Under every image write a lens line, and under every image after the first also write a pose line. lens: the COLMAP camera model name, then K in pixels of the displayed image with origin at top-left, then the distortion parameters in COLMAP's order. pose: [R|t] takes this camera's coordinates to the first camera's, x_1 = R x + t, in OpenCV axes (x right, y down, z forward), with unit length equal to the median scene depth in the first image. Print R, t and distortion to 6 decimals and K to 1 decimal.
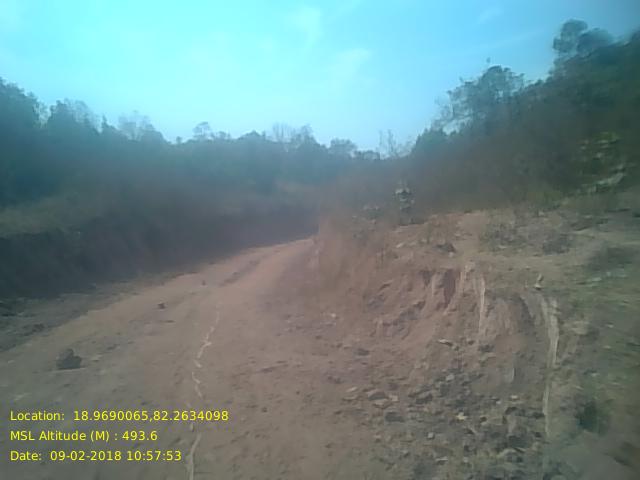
lens RADIAL K [[498.8, 0, 318.3], [0, 498.8, 259.2], [0, 0, 1]] dist [-0.002260, -0.004169]
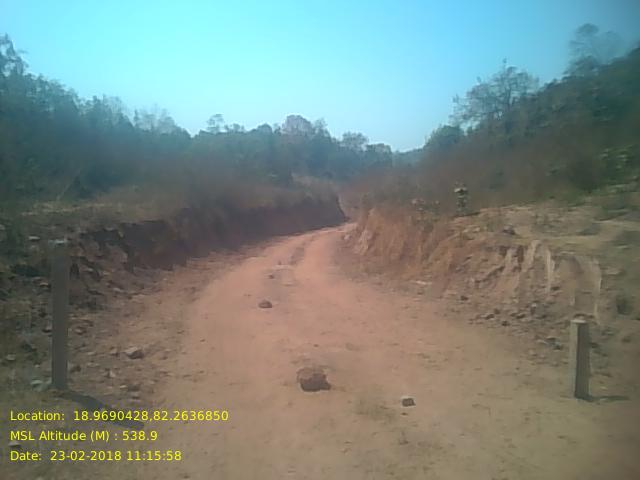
lens RADIAL K [[493.4, 0, 319.5], [0, 493.4, 263.7], [0, 0, 1]] dist [-0.004699, -0.005096]
pose [[0.999866, 0.012017, -0.011107, -0.029454], [-0.011726, 0.999595, 0.025933, 0.003976], [0.011414, -0.025800, 0.999602, -0.044706]]
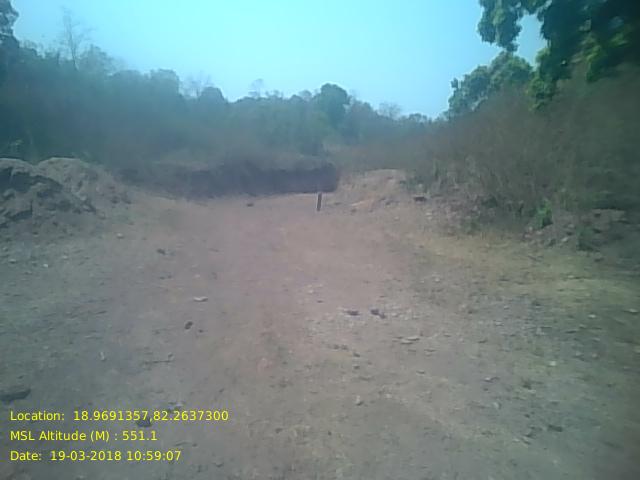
lens RADIAL K [[498.8, 0, 318.3], [0, 498.8, 259.2], [0, 0, 1]] dist [-0.002260, -0.004169]
pose [[0.994316, 0.063842, -0.085210, 0.031074], [-0.056835, 0.994988, 0.082274, 0.027225], [0.090035, -0.076964, 0.992960, -0.243765]]
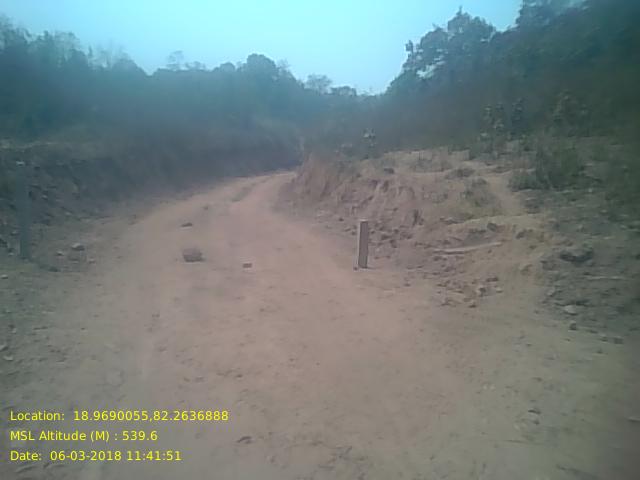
lens RADIAL K [[501.9, 0, 311.9], [0, 501.9, 240.0], [0, 0, 1]] dist [-0.003848, -0.005983]
pose [[0.998803, 0.021692, 0.043831, -0.009912], [-0.025425, 0.995928, 0.086489, 0.008246], [-0.041776, -0.087500, 0.995288, -0.085880]]
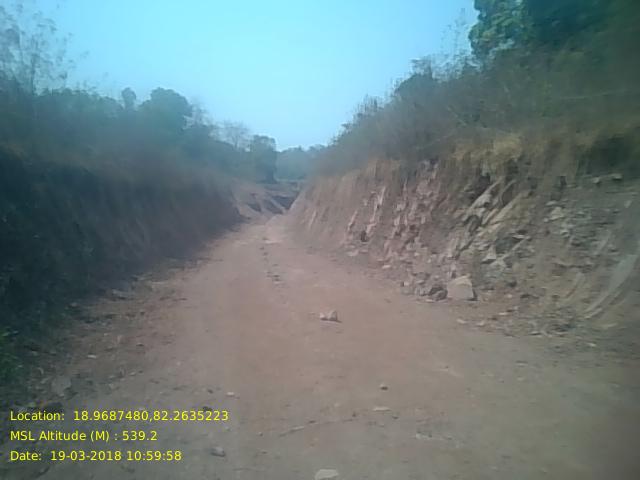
lens RADIAL K [[493.4, 0, 319.5], [0, 493.4, 263.7], [0, 0, 1]] dist [-0.004699, -0.005096]
pose [[0.970998, -0.018170, 0.238396, -0.073666], [0.013060, 0.999650, 0.022997, -0.025179], [-0.238731, -0.019216, 0.970896, 0.434794]]
